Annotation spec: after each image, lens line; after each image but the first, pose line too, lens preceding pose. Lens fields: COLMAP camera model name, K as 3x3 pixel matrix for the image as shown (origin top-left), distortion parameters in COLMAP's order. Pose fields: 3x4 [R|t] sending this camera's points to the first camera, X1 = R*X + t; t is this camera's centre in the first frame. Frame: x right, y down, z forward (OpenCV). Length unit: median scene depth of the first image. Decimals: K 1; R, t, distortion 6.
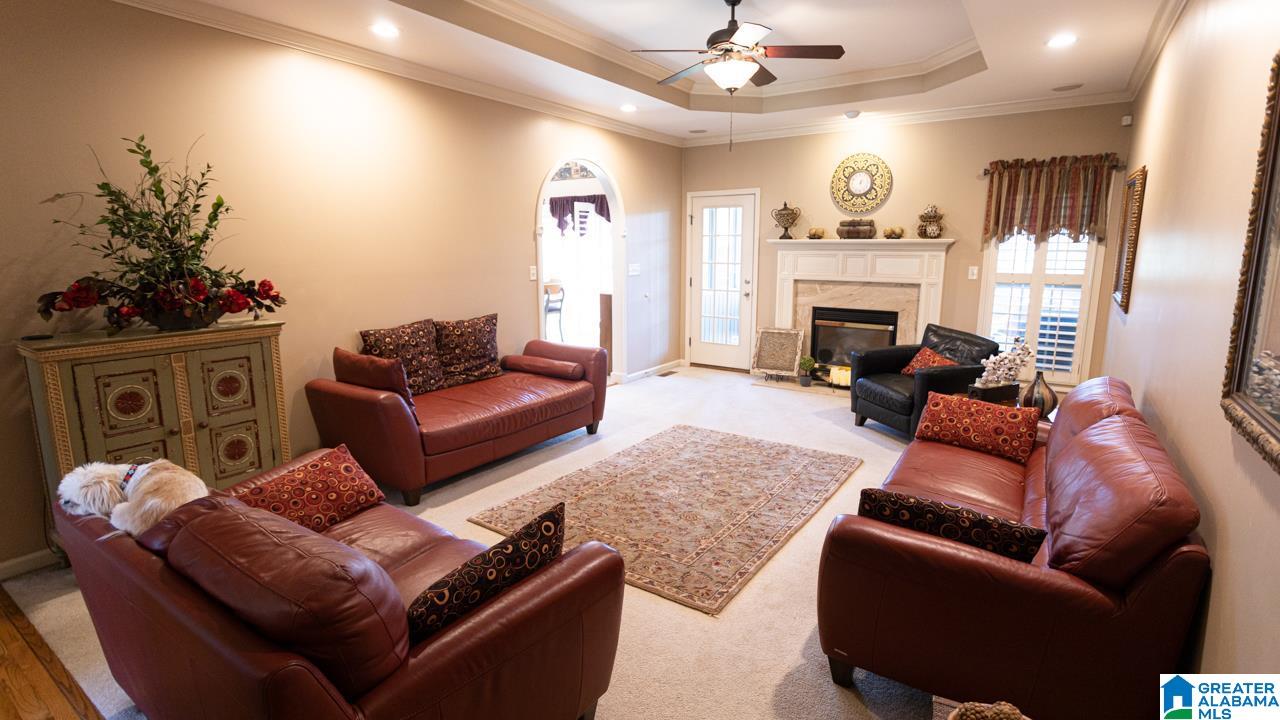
lens RADIAL K [[607.8, 0, 645.7], [0, 607.8, 350.9], [0, 0, 1]] dist [-0.002036, 0.000986]
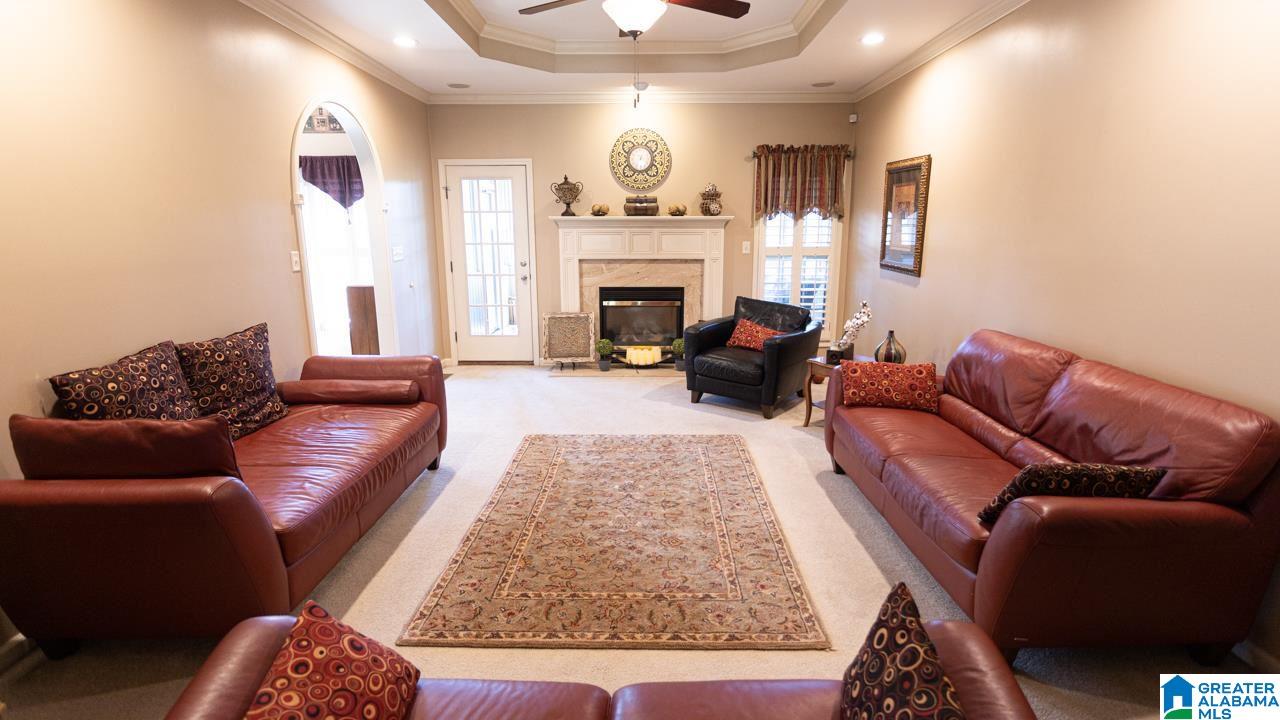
lens RADIAL K [[607.8, 0, 647.2], [0, 607.8, 351.8], [0, 0, 1]] dist [-0.002036, 0.000986]
pose [[0.831188, -0.114435, 0.544088, -0.236378], [0.097837, 0.993423, 0.059478, -0.025931], [-0.547316, 0.003795, 0.836918, 0.191591]]
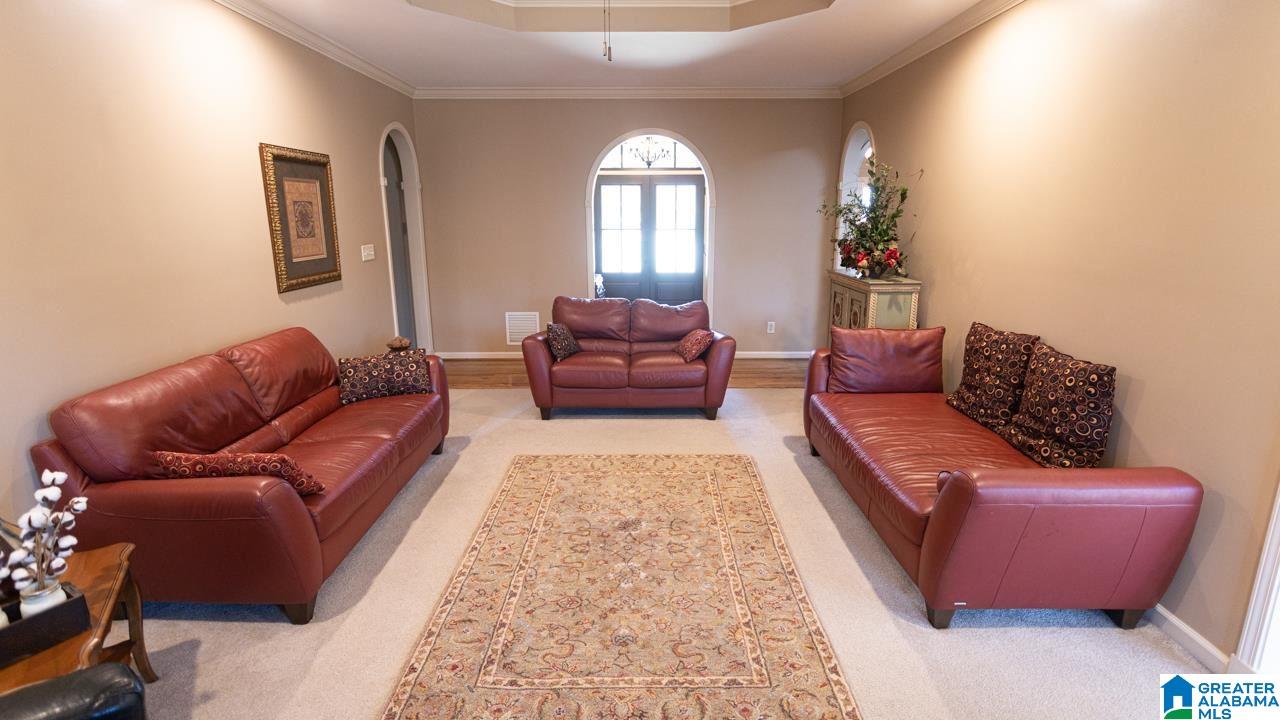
lens RADIAL K [[607.8, 0, 643.5], [0, 607.8, 351.3], [0, 0, 1]] dist [-0.002036, 0.000986]
pose [[-0.826535, 0.126485, -0.548490, 0.307619], [-0.096104, 0.928408, 0.358918, -0.193504], [0.554621, 0.349370, -0.755206, 1.041390]]
